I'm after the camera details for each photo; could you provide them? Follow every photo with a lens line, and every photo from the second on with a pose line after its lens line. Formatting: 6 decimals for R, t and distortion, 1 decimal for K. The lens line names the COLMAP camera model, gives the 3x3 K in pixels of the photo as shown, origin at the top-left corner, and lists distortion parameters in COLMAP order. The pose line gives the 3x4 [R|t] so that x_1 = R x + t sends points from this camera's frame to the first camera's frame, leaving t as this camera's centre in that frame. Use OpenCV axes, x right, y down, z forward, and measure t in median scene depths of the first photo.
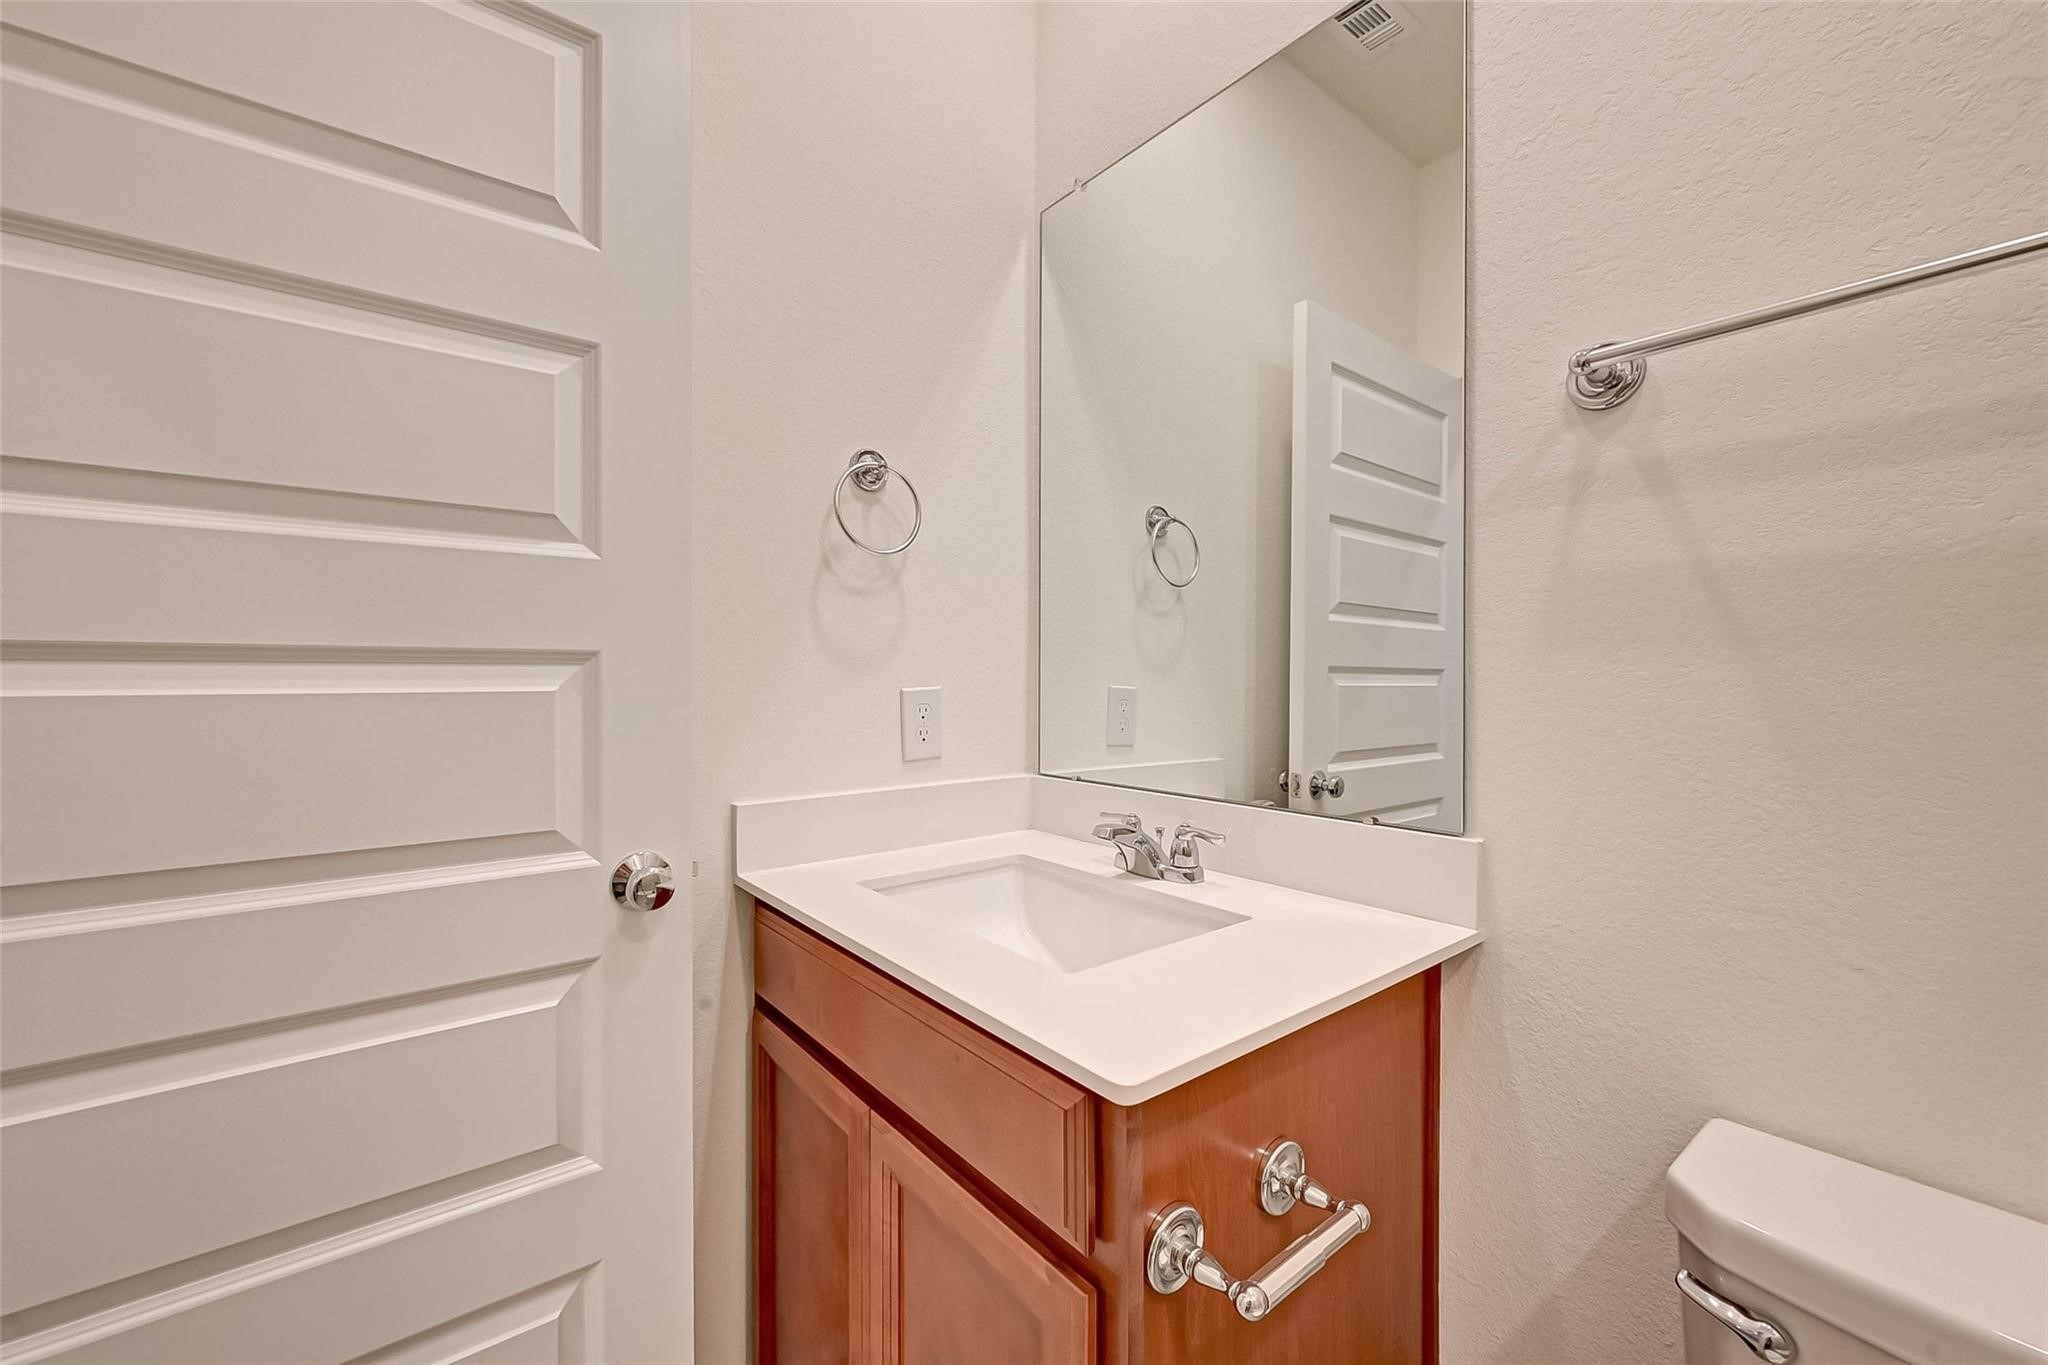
lens RADIAL K [[828.0, 0, 1028.2], [0, 828.0, 676.4], [0, 0, 1]] dist [-0.003856, 0.000262]
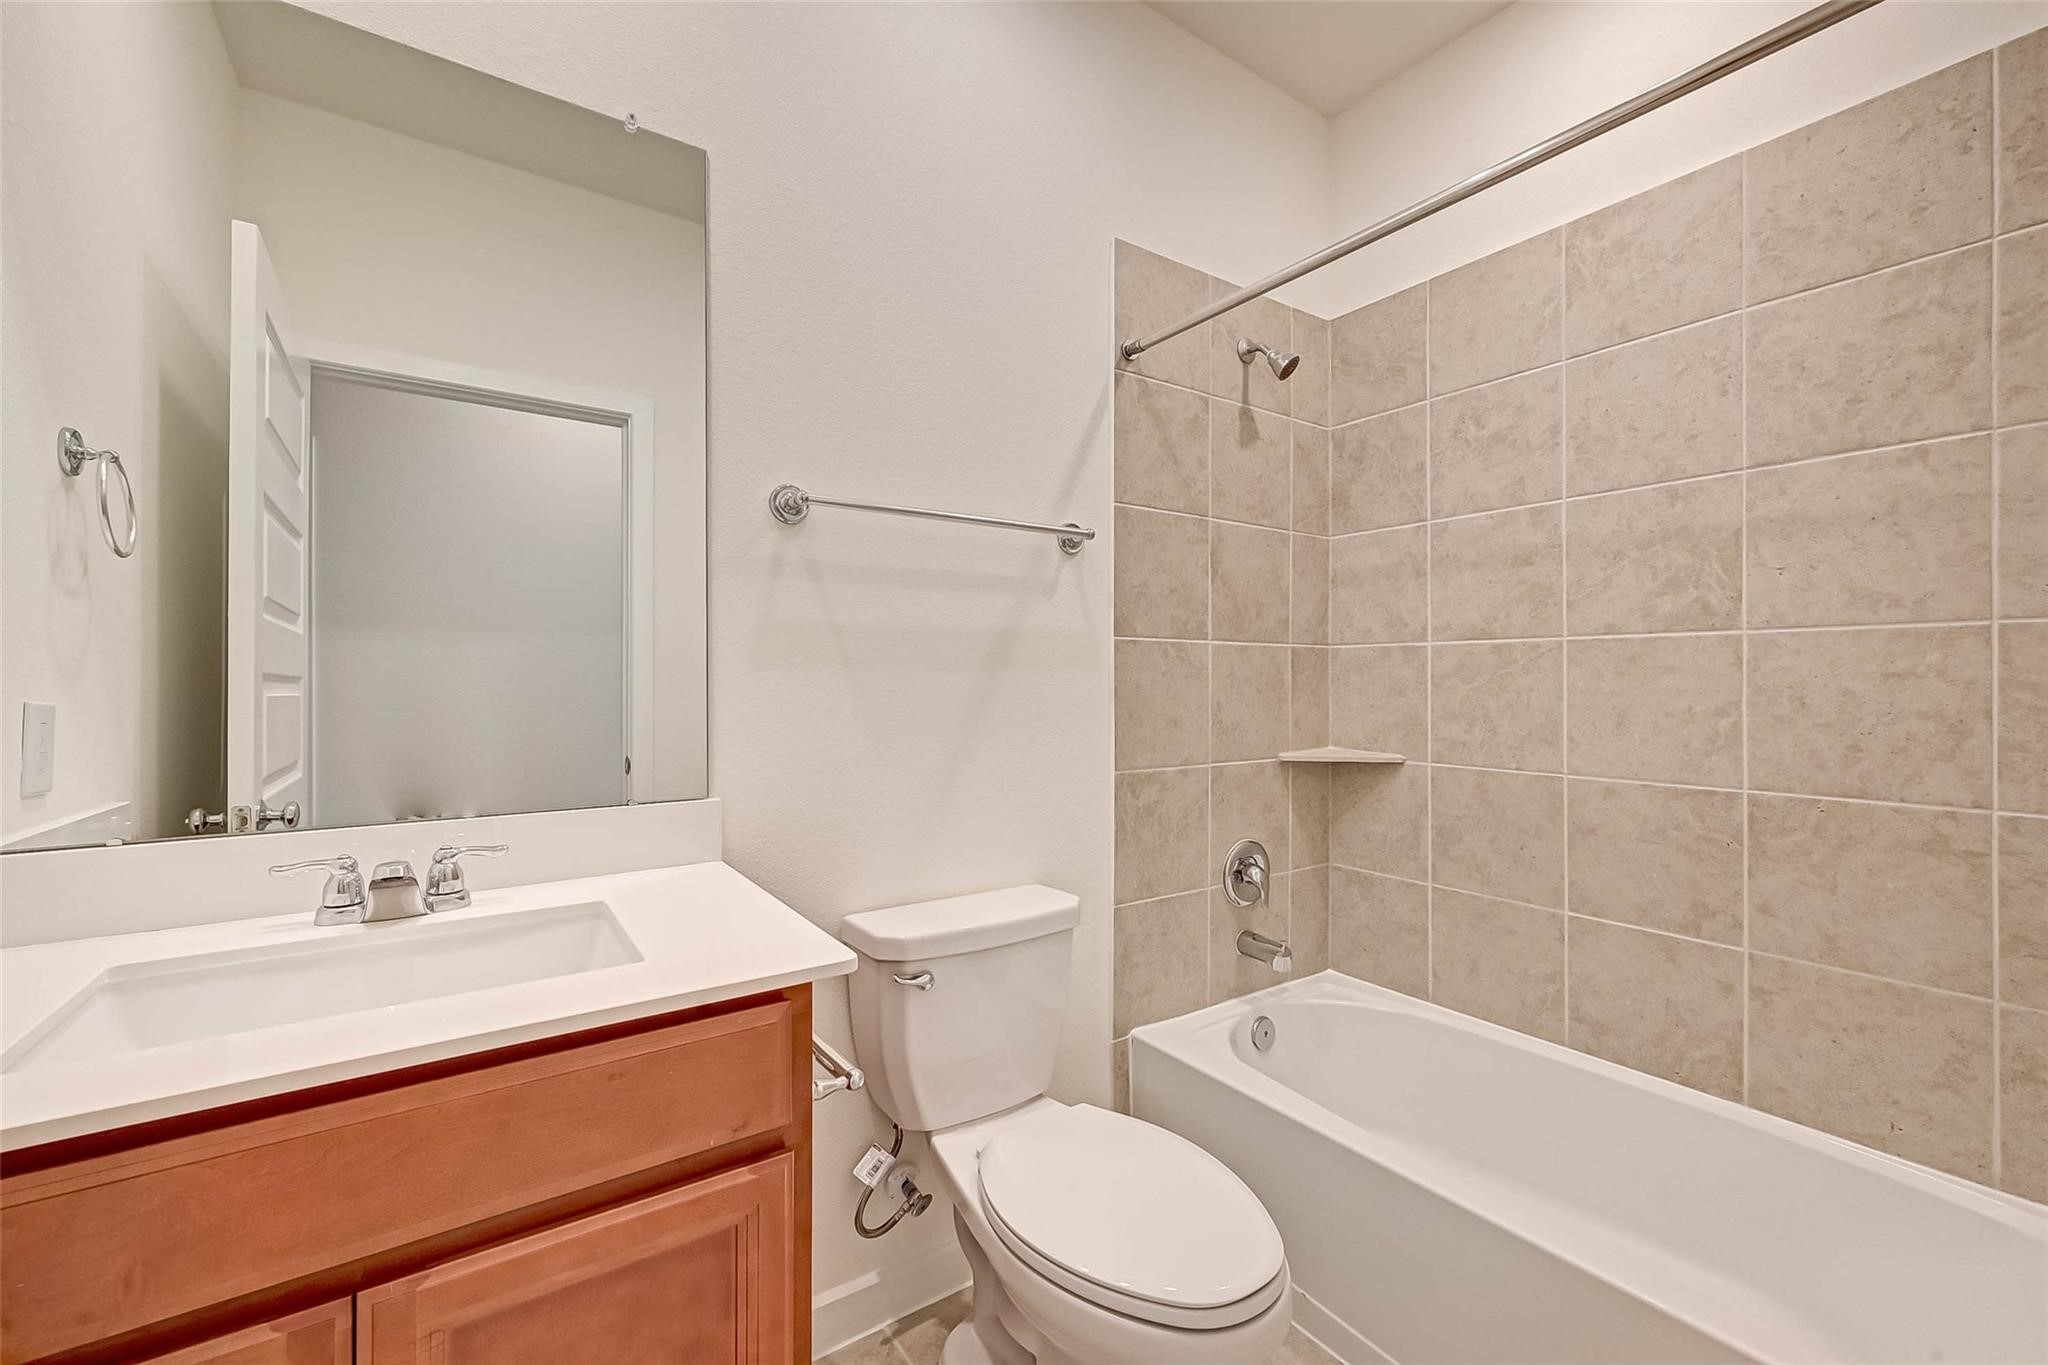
lens RADIAL K [[828.0, 0, 1030.9], [0, 828.0, 683.3], [0, 0, 1]] dist [-0.003856, 0.000262]
pose [[0.062935, -0.000318, 0.998018, -0.840349], [0.003888, 0.999992, 0.000074, 0.000614], [-0.998010, 0.003875, 0.062936, 0.369482]]
